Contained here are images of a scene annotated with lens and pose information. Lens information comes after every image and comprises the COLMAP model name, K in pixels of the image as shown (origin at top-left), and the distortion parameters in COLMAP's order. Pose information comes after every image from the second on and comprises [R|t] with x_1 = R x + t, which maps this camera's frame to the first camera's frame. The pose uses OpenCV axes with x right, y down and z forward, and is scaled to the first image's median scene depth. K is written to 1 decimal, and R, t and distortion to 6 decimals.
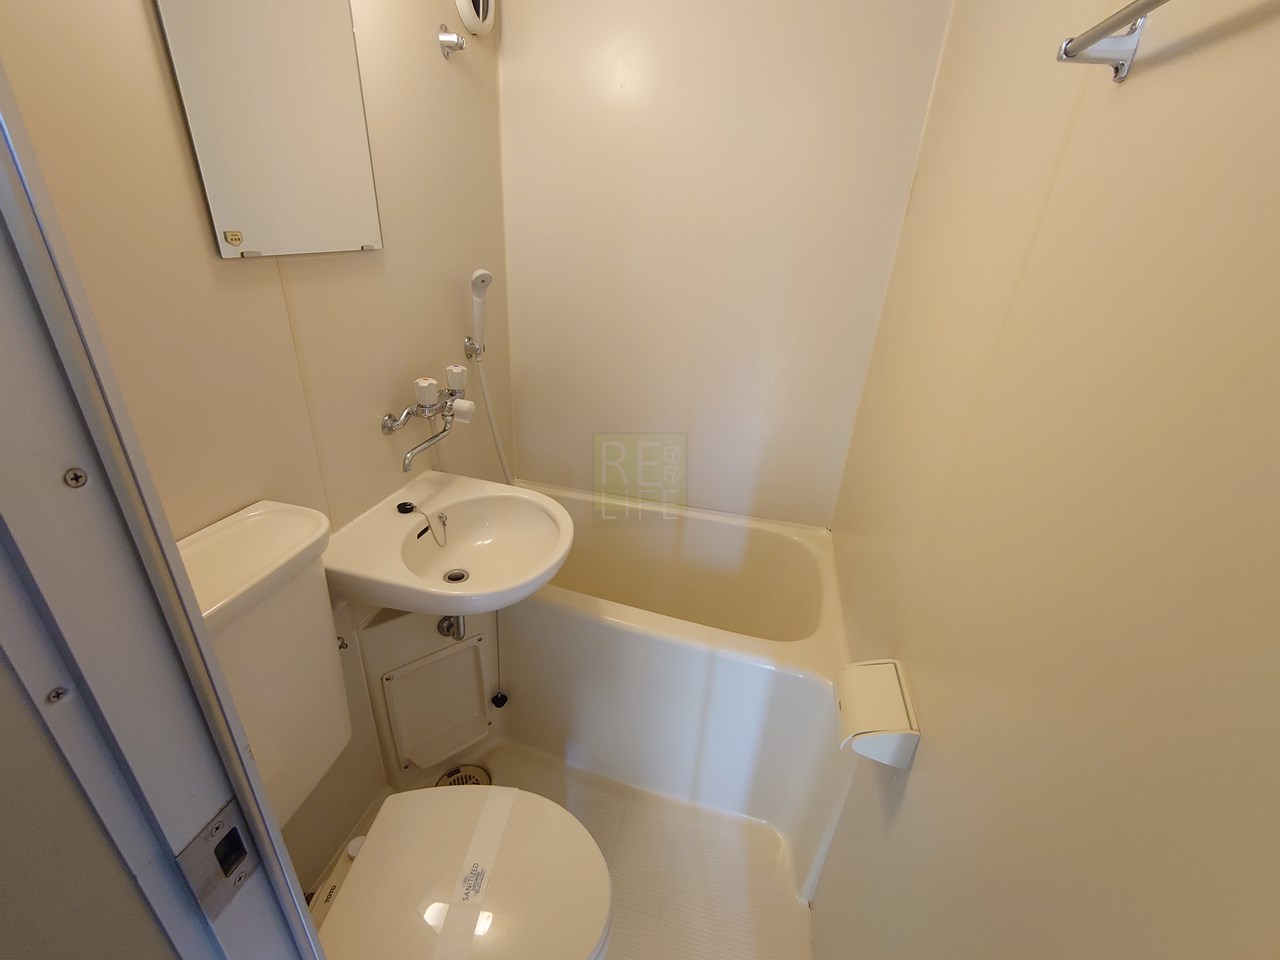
lens RADIAL K [[553.9, 0, 642.6], [0, 553.9, 482.6], [0, 0, 1]] dist [0.003457, -0.003058]
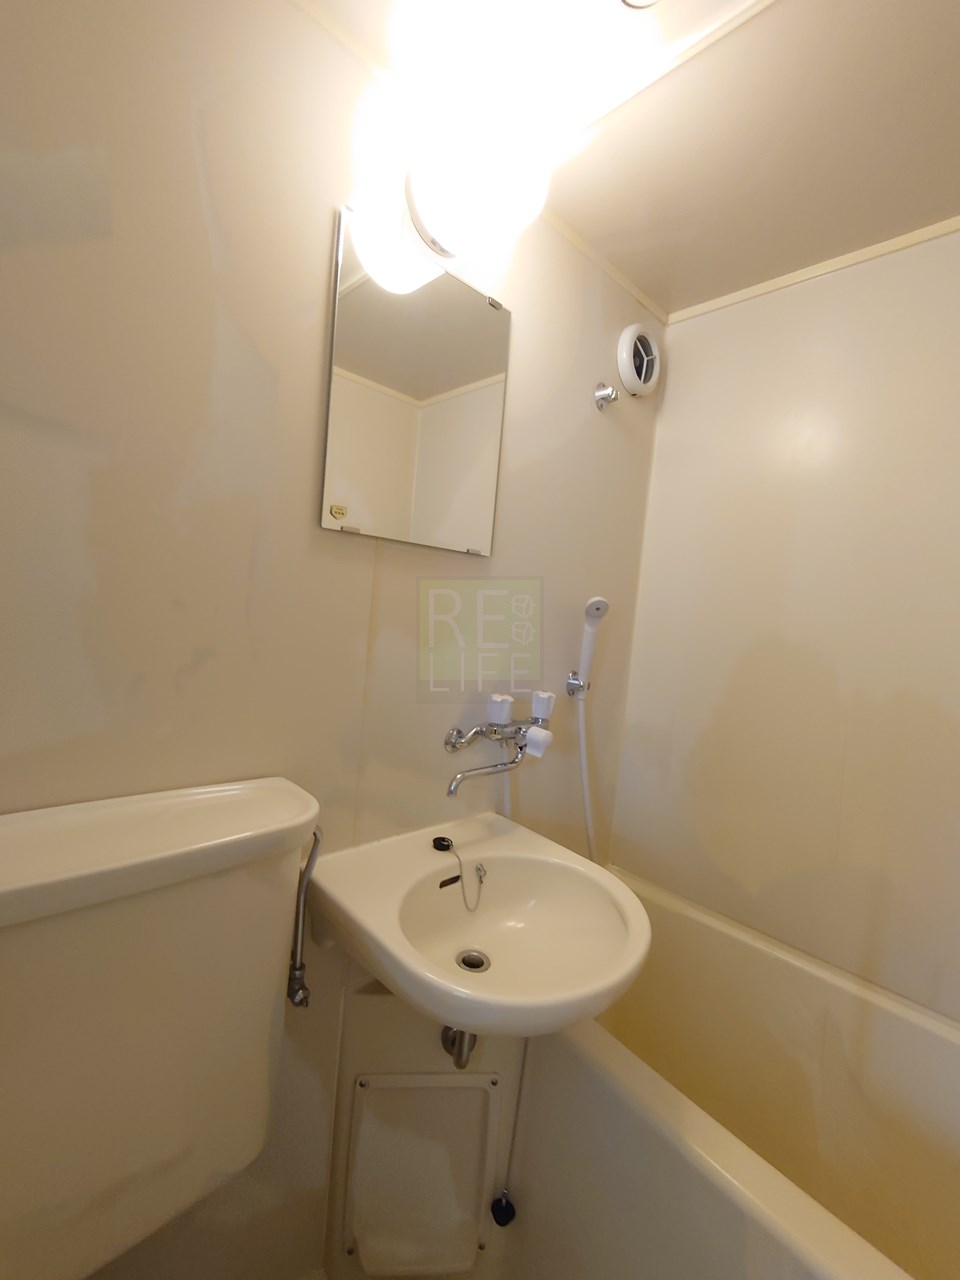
lens RADIAL K [[553.9, 0, 477.1], [0, 553.9, 641.5], [0, 0, 1]] dist [0.003457, -0.003058]
pose [[0.837287, 0.045362, -0.544879, 0.038089], [-0.269744, 0.901104, -0.339484, 0.038678], [0.475593, 0.431223, 0.766719, 0.272906]]
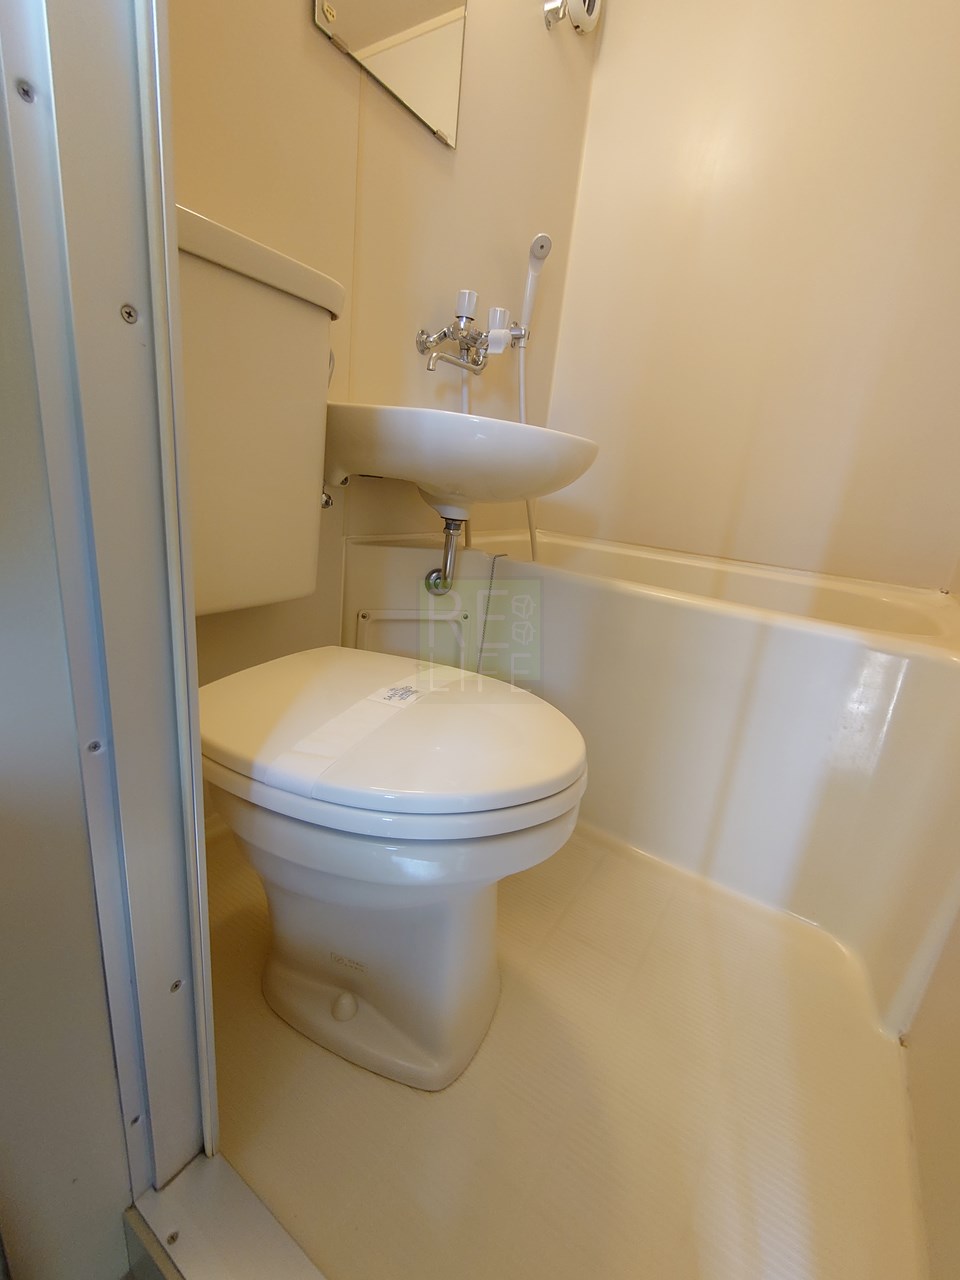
lens RADIAL K [[553.9, 0, 479.7], [0, 553.9, 638.2], [0, 0, 1]] dist [0.003457, -0.003058]
pose [[0.938128, 0.134614, -0.319053, 0.010576], [-0.192303, 0.968743, -0.156709, 0.509061], [0.287985, 0.208367, 0.934691, 0.225579]]
